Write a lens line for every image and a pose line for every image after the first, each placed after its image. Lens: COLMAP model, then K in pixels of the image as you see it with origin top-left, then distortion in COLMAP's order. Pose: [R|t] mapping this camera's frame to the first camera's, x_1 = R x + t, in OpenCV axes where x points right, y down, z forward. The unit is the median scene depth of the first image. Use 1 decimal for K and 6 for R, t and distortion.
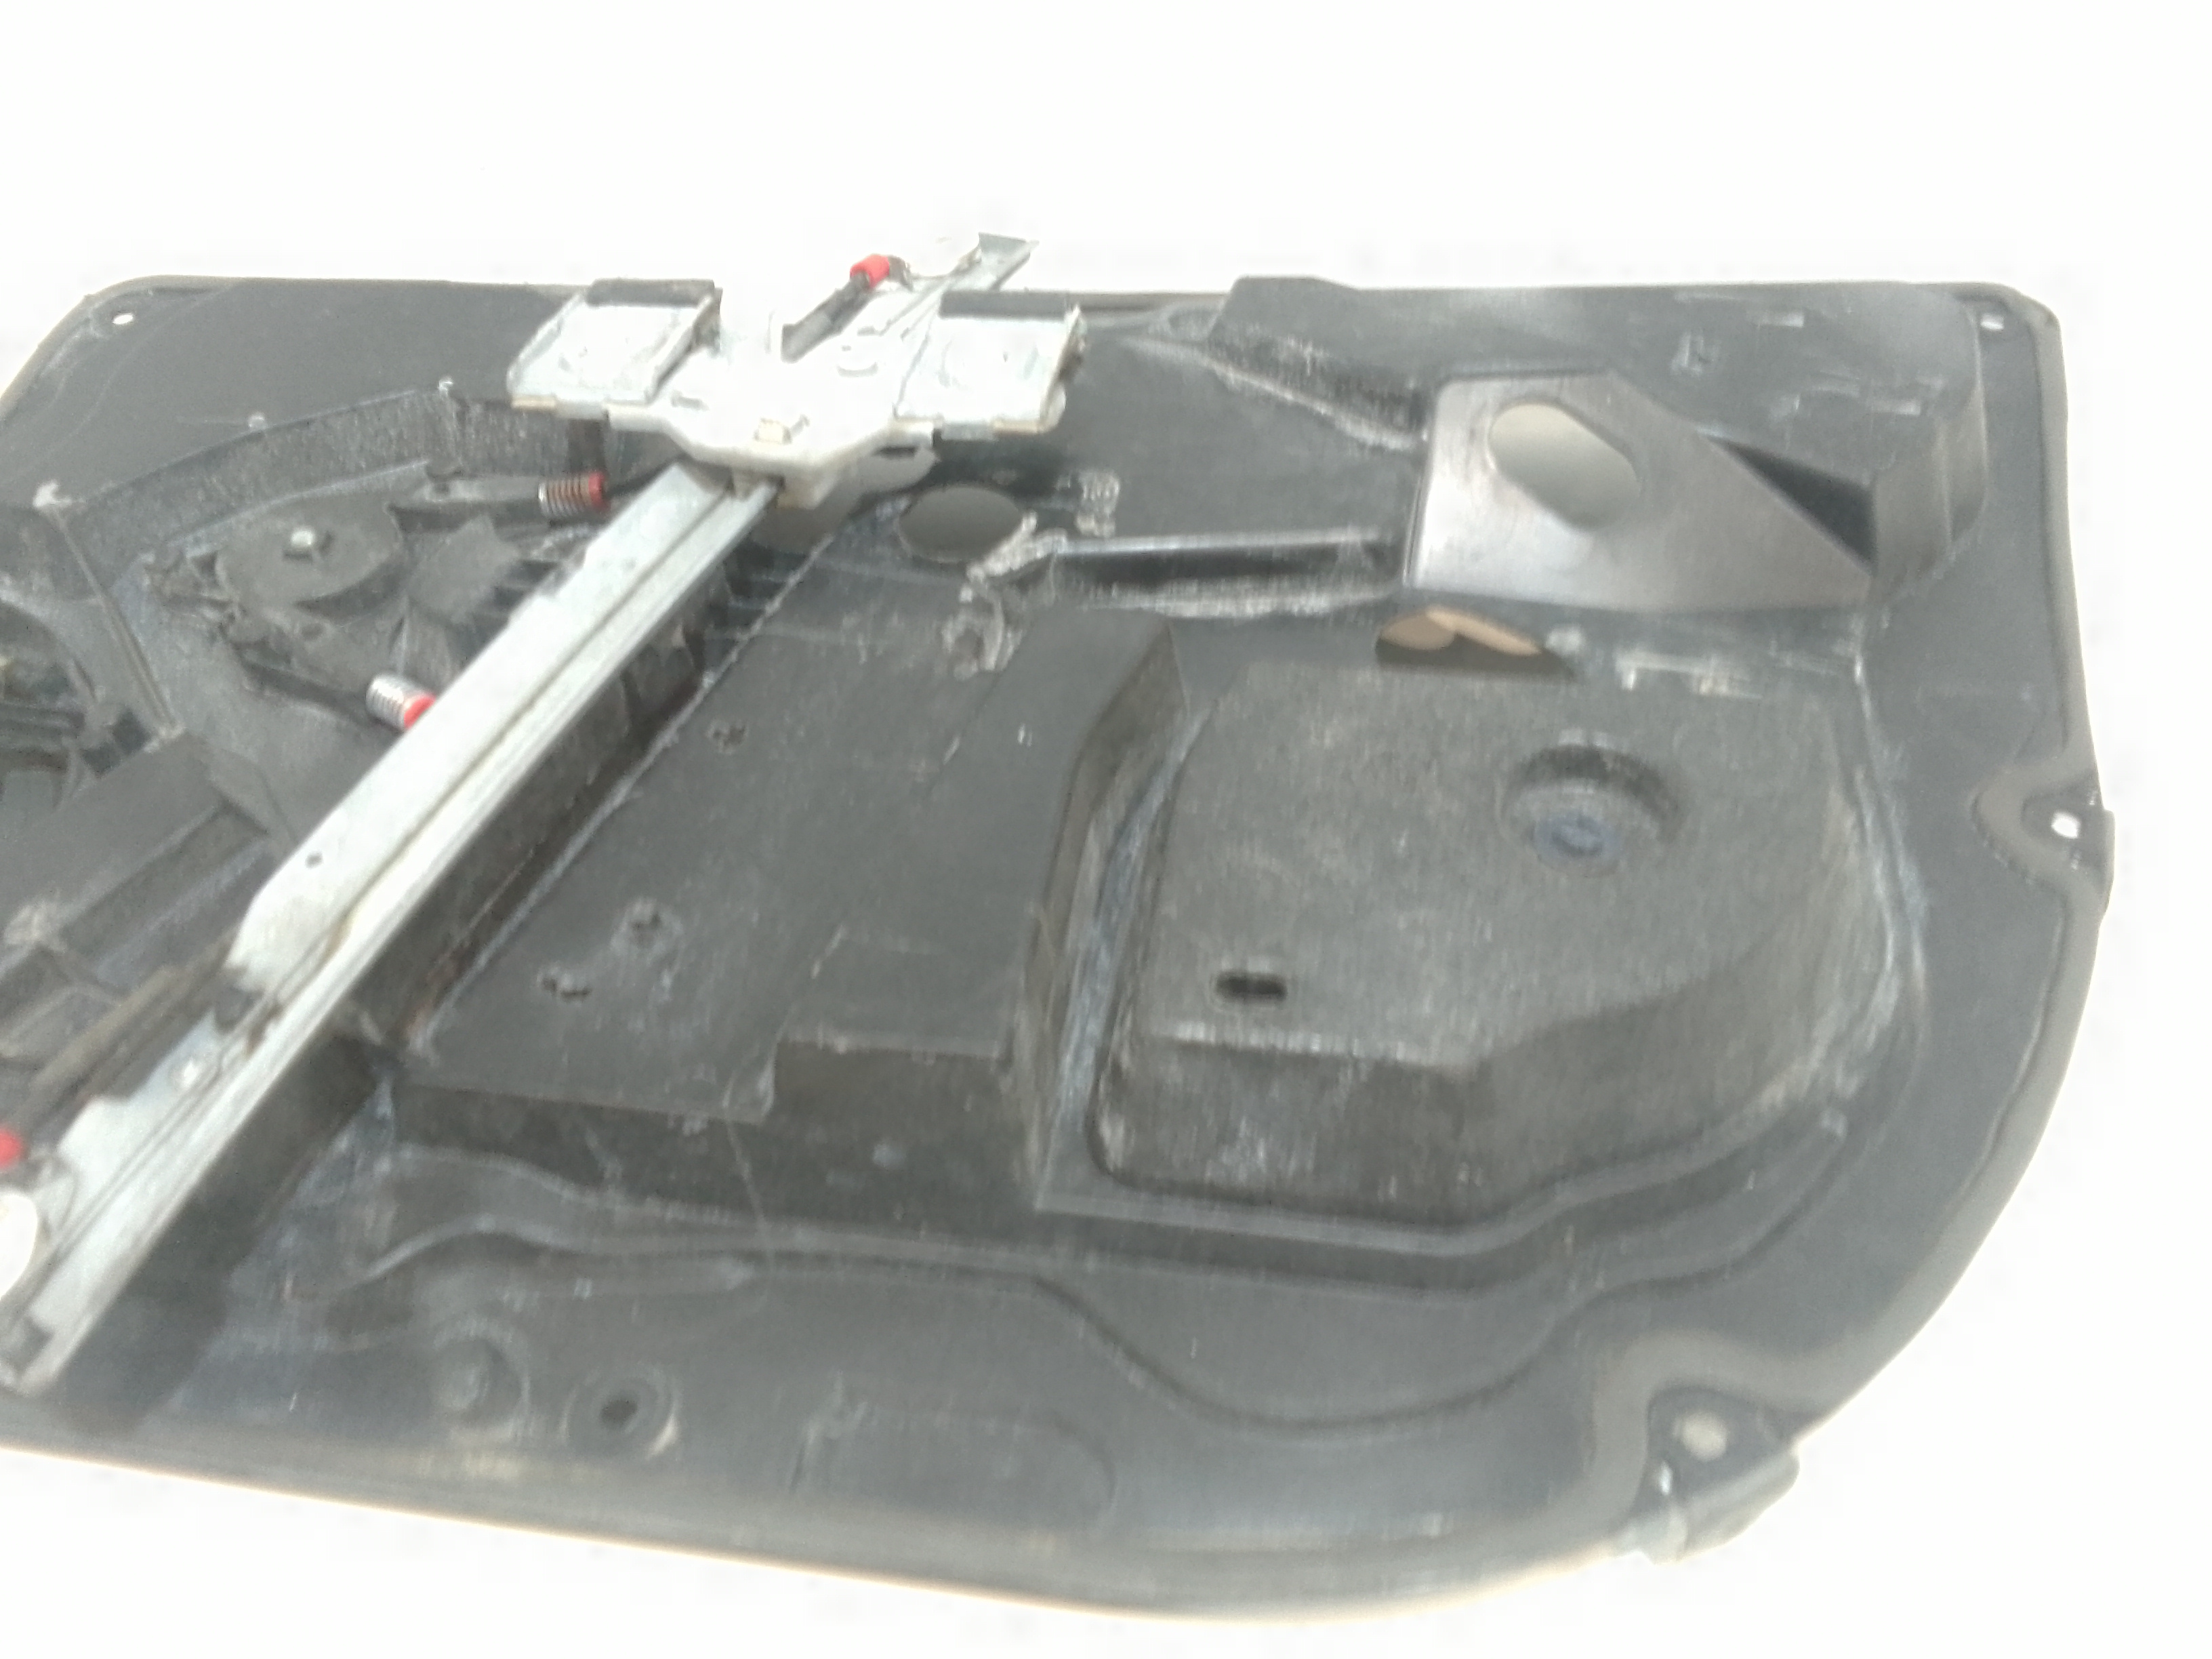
lens RADIAL K [[1669.2, 0, 1112.0], [0, 1669.2, 889.3], [0, 0, 1]] dist [0.052881, -0.080951]
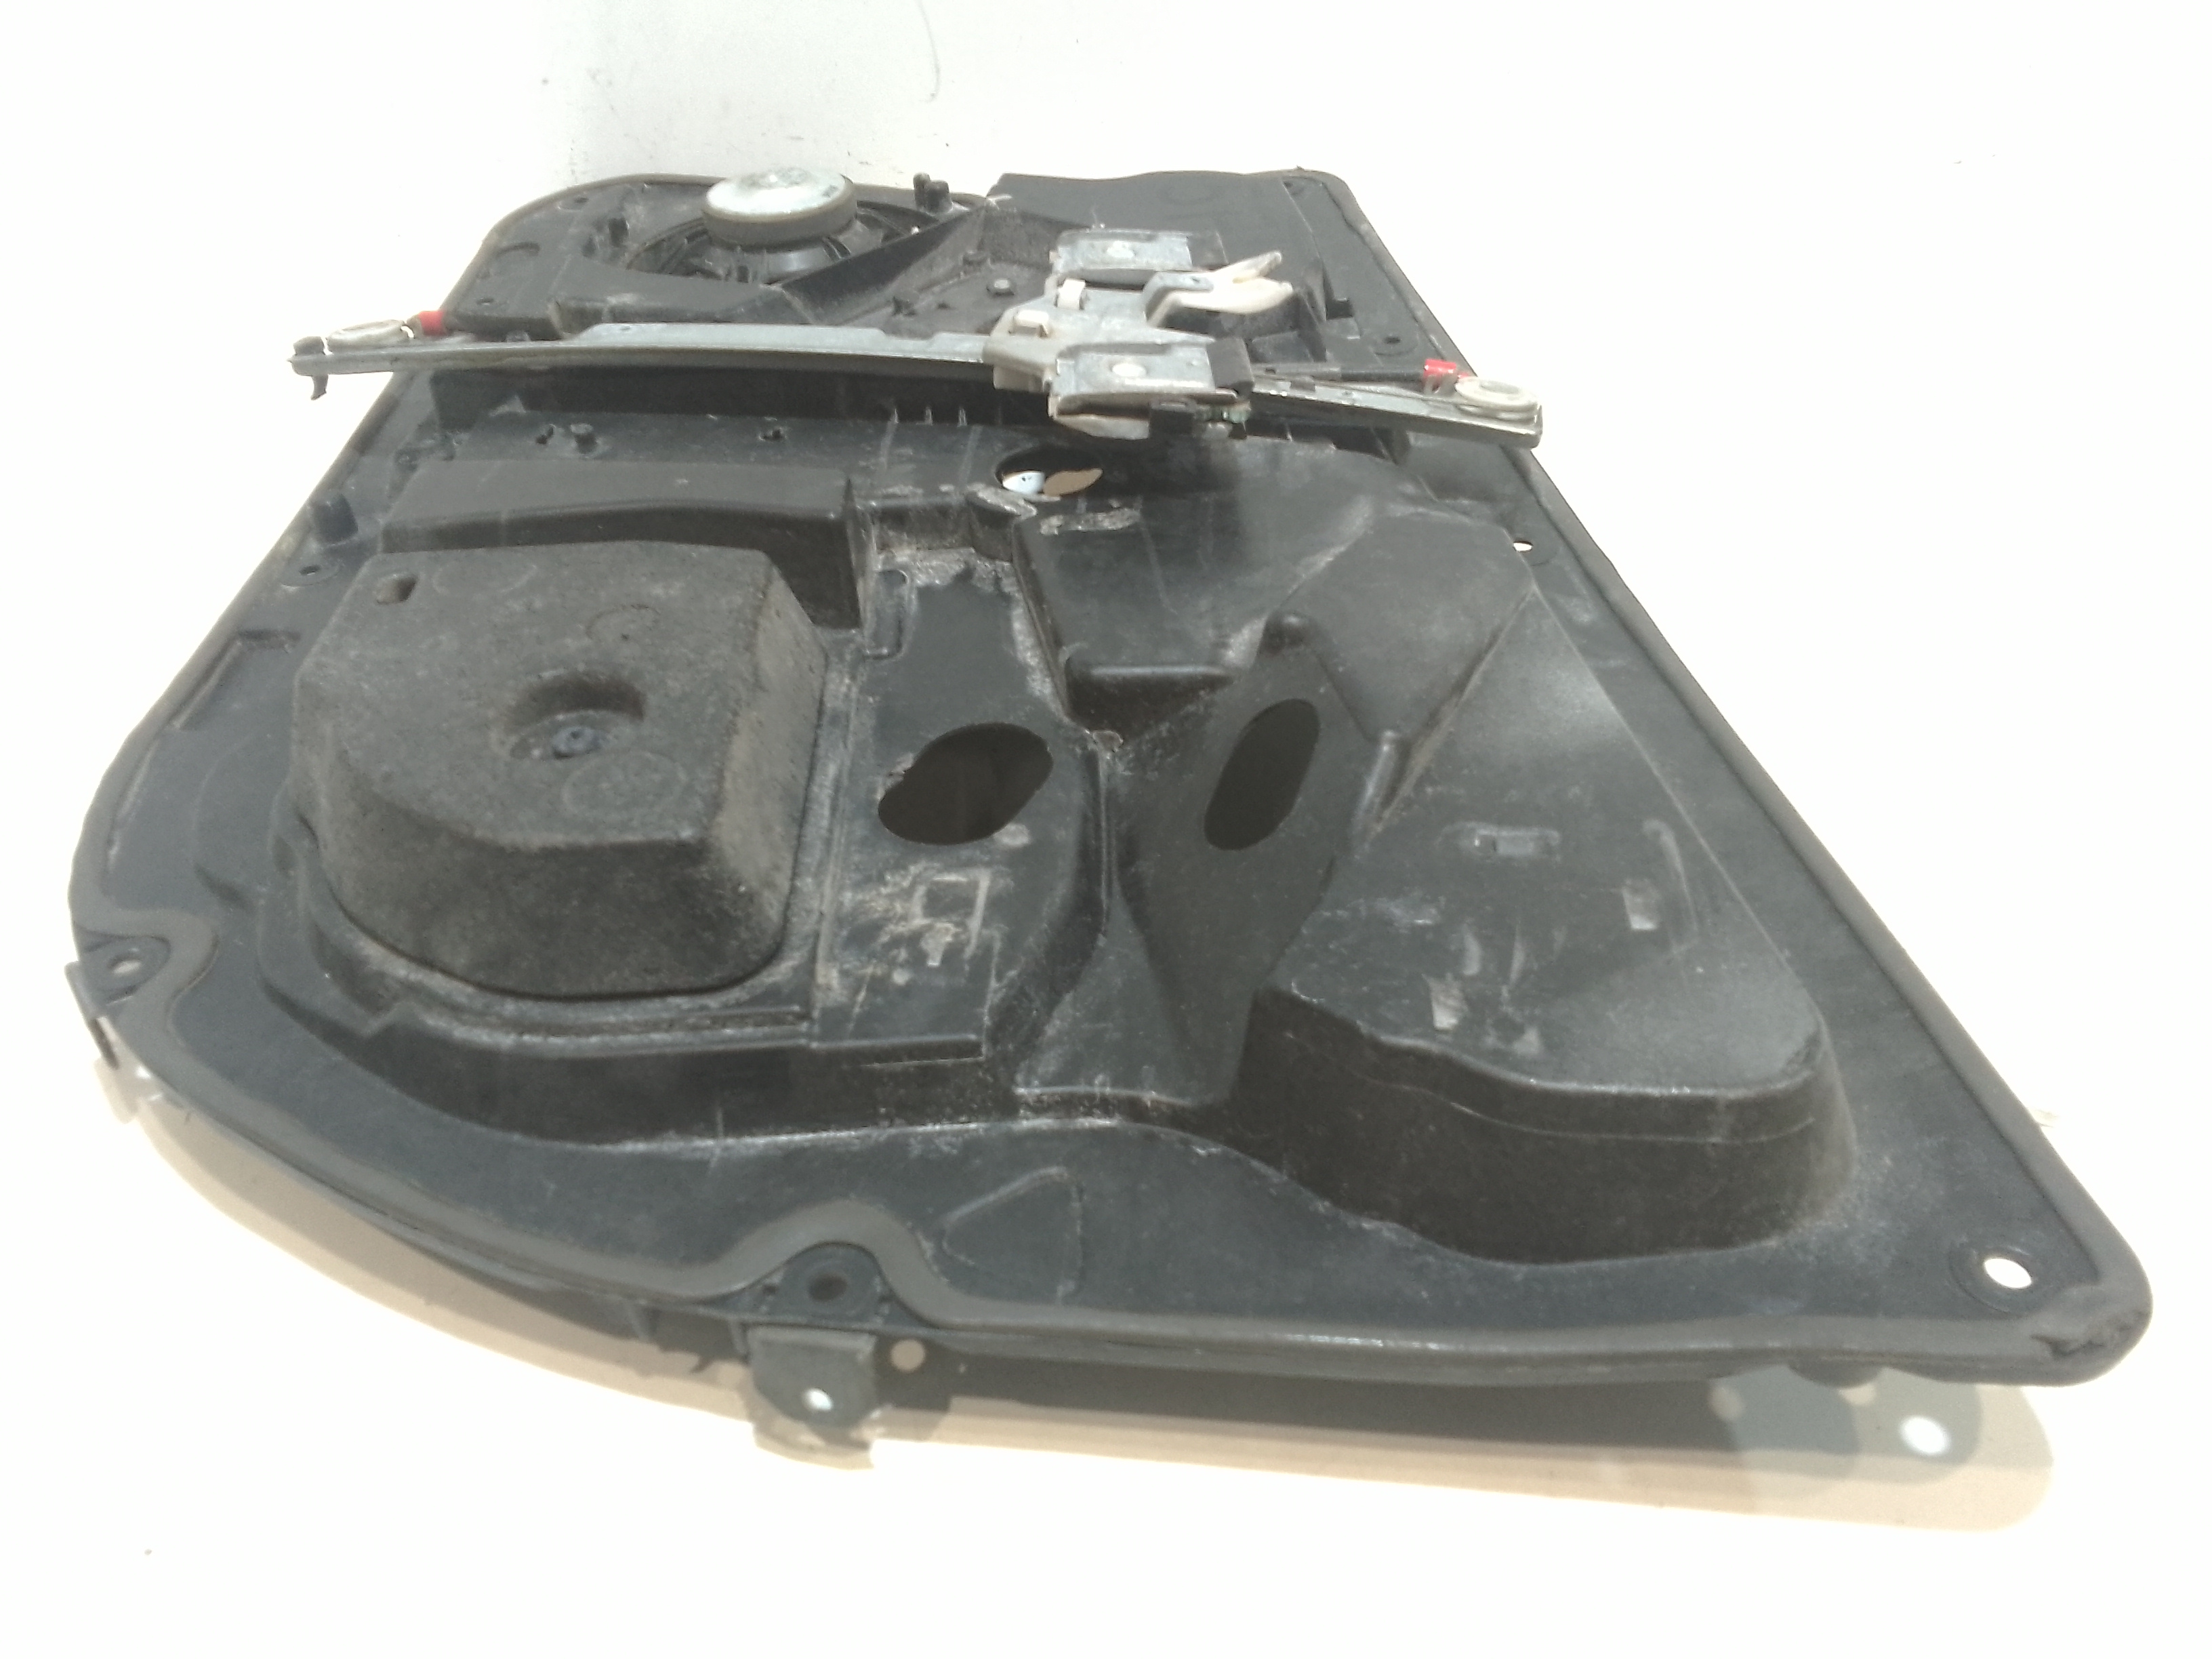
lens RADIAL K [[1669.2, 0, 1112.0], [0, 1669.2, 889.3], [0, 0, 1]] dist [0.052881, -0.080951]
pose [[0.198081, 0.650645, -0.733093, 0.962008], [-0.705406, 0.613916, 0.354272, -0.486459], [0.680563, 0.446954, 0.580574, 0.490206]]
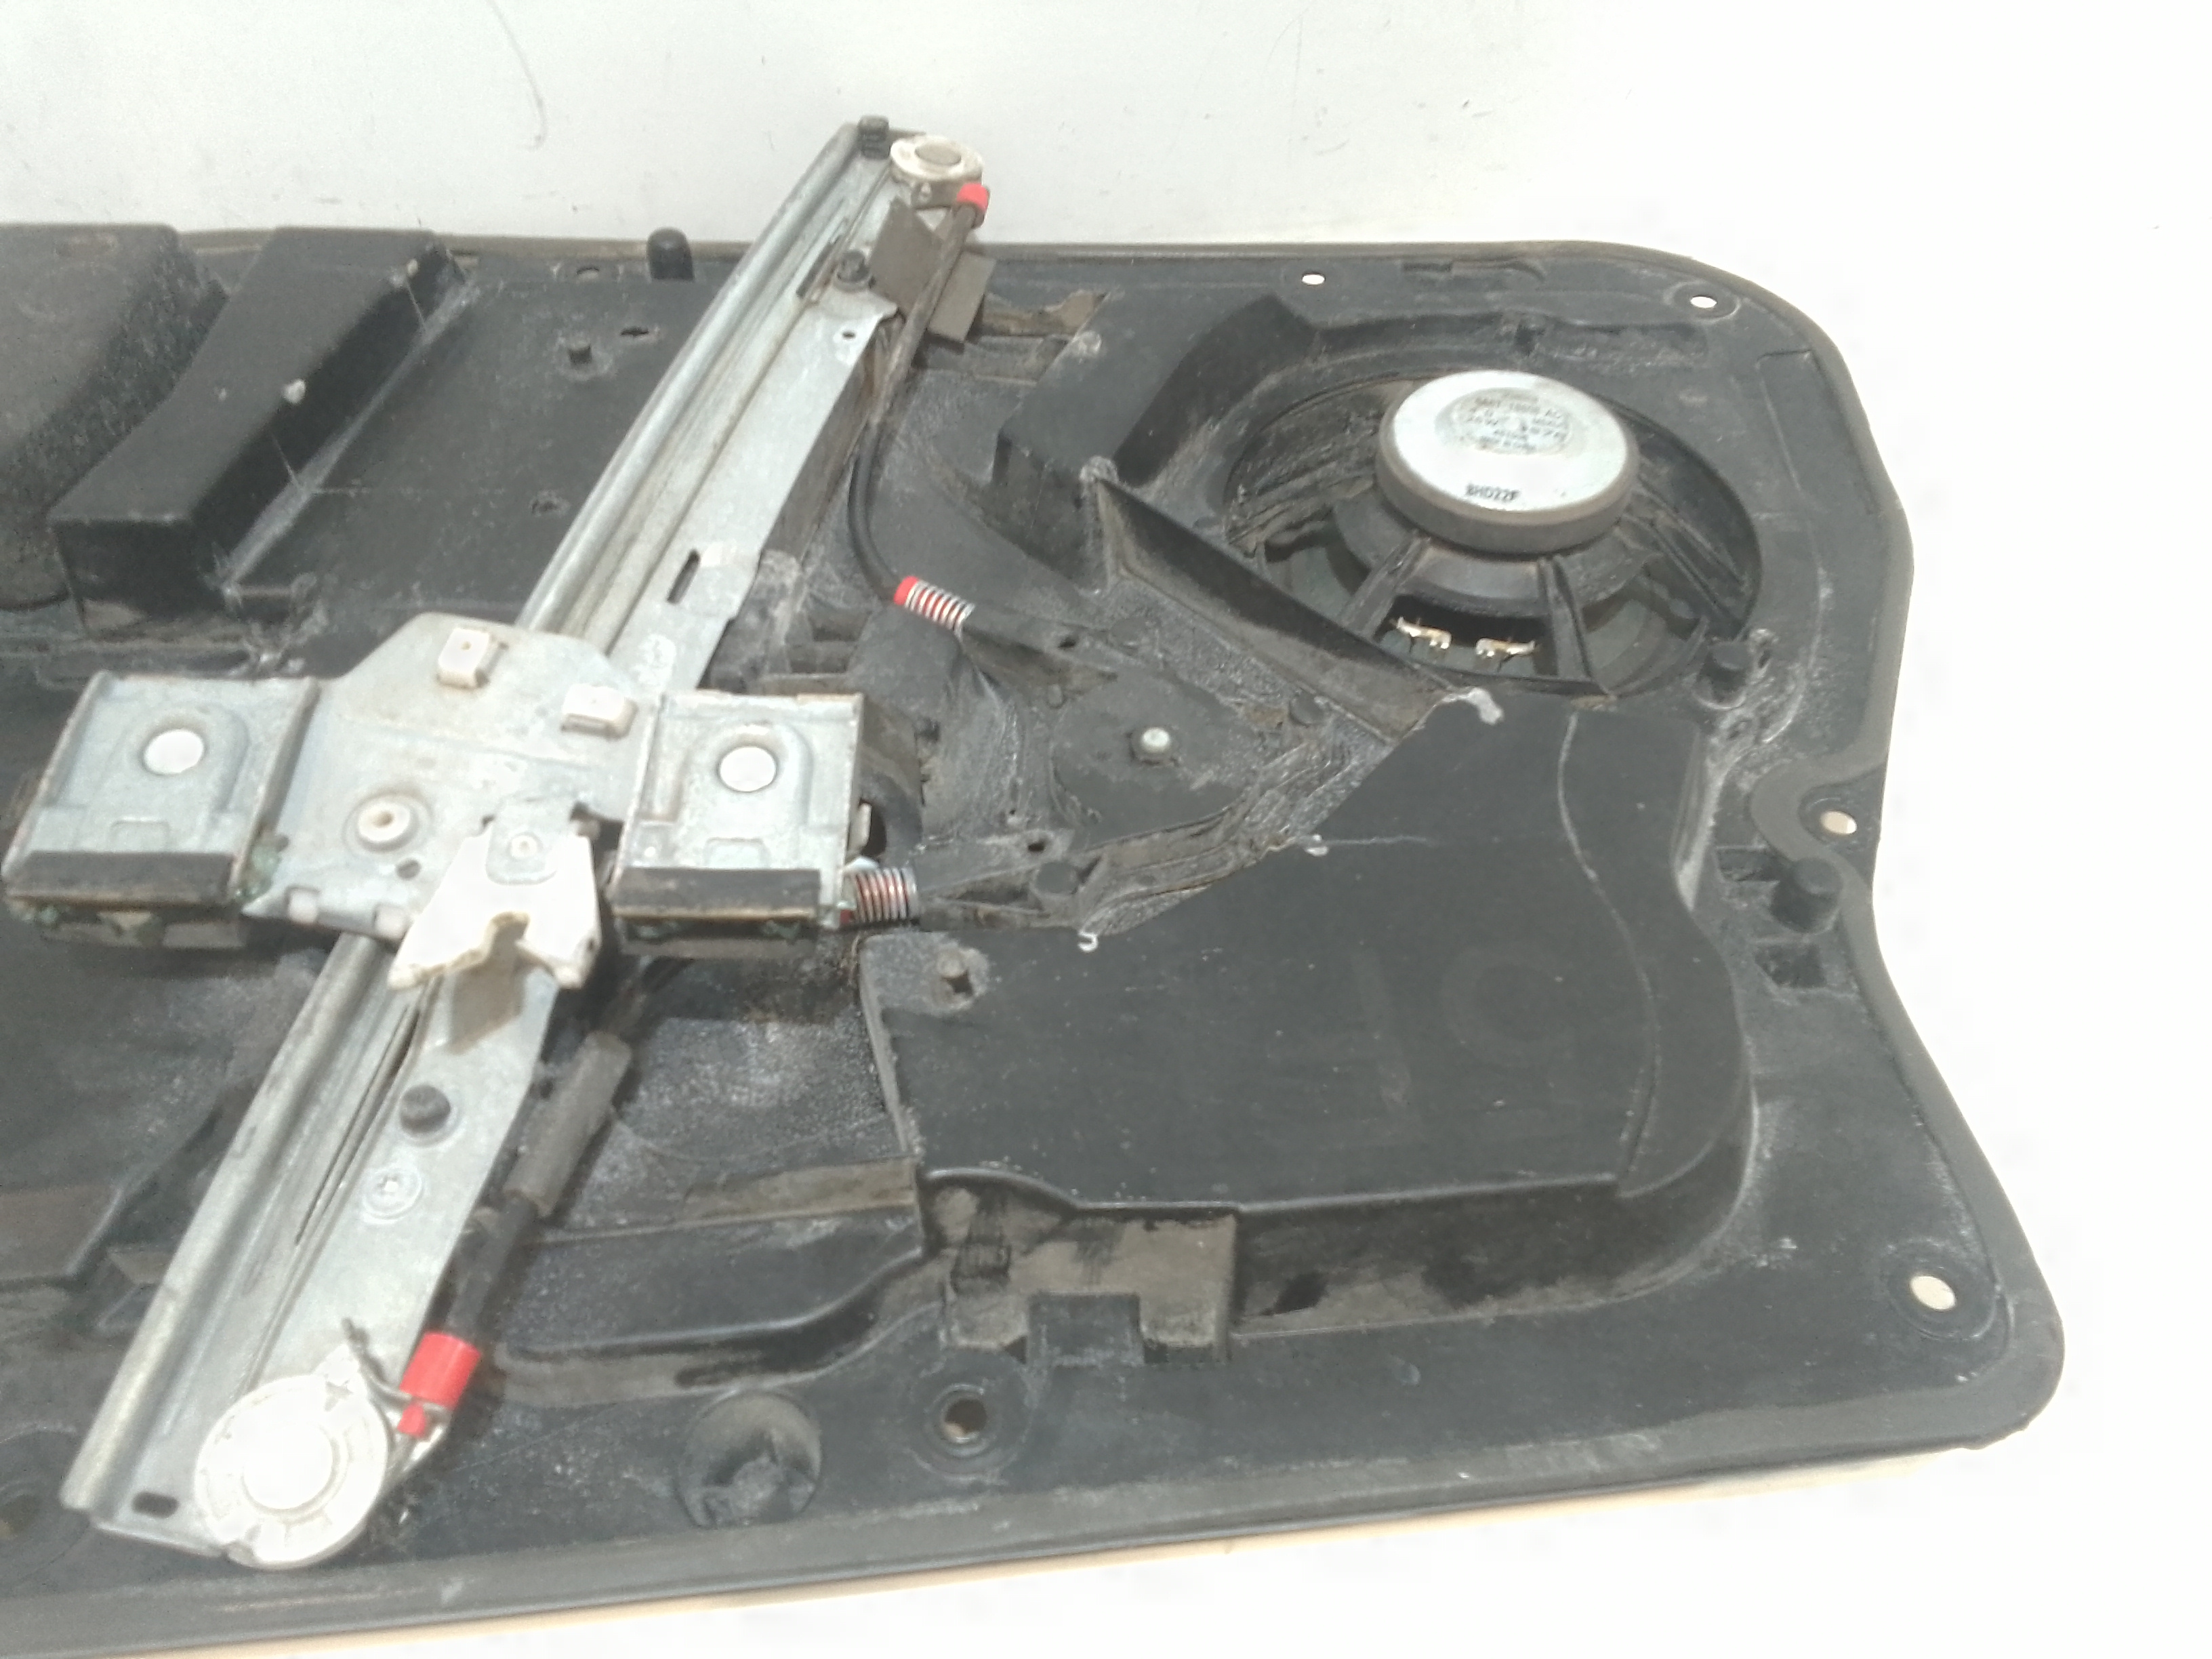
lens RADIAL K [[1633.3, 0, 1113.0], [0, 1633.3, 895.1], [0, 0, 1]] dist [0.036850, -0.051668]
pose [[-0.983763, 0.149369, -0.099490, -0.388326], [-0.123243, -0.159268, 0.979513, -1.047379], [0.130464, 0.975870, 0.175090, 0.978704]]
